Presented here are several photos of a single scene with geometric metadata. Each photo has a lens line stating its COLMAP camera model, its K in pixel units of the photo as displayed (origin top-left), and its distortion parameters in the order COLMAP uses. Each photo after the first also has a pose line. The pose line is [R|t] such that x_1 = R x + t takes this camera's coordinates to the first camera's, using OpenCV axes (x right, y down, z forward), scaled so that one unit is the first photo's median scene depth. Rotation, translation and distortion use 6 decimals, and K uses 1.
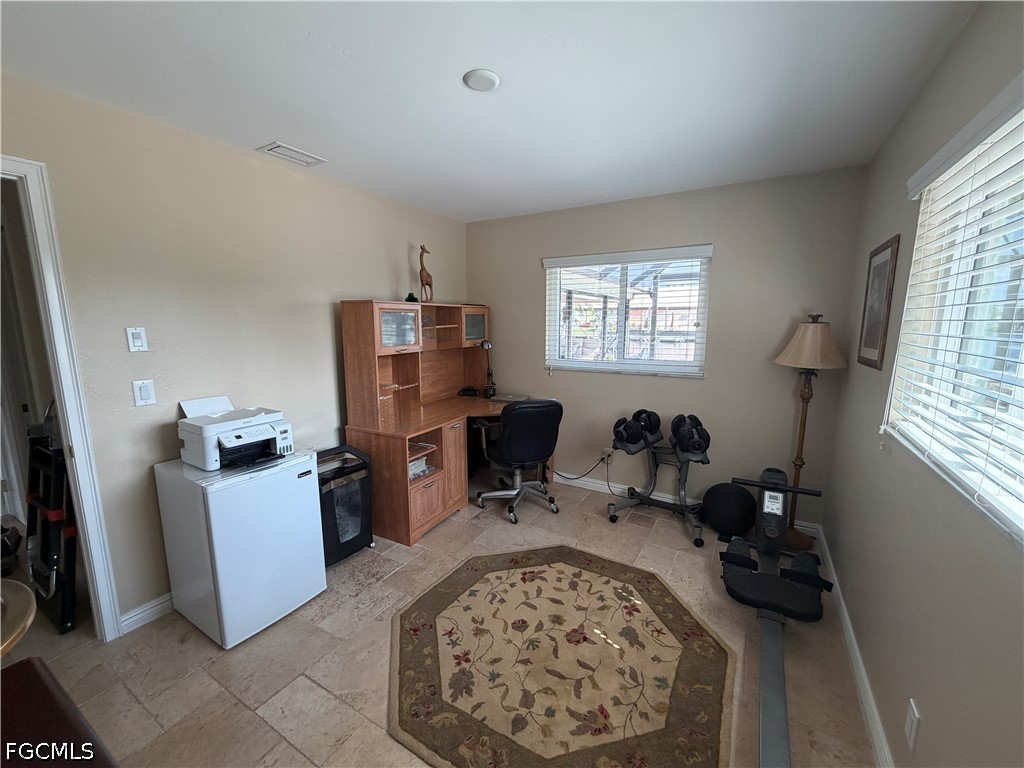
lens RADIAL K [[413.0, 0, 512.0], [0, 413.0, 384.0], [0, 0, 1]] dist [0.000686, 0.000040]
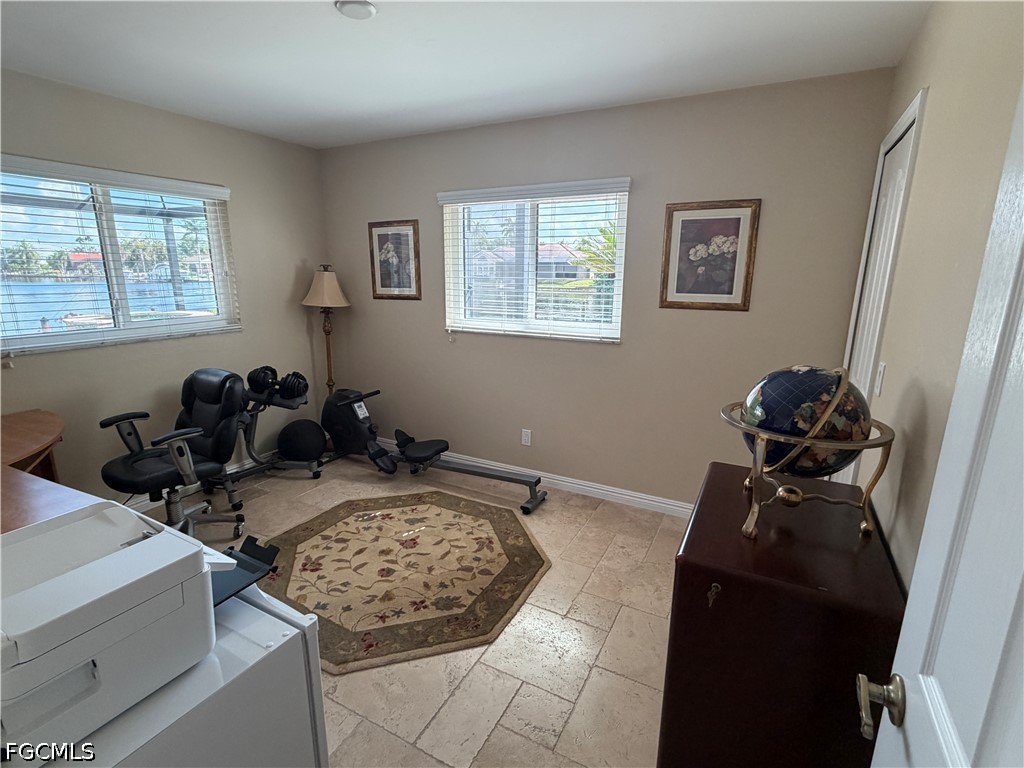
lens RADIAL K [[490.6, 0, 512.0], [0, 490.6, 384.0], [0, 0, 1]] dist [-0.001135, -0.000106]
pose [[-0.040327, -0.226843, 0.973096, -1.054732], [0.145031, 0.962246, 0.230324, -0.098366], [-0.988605, 0.150418, -0.005905, 0.619111]]
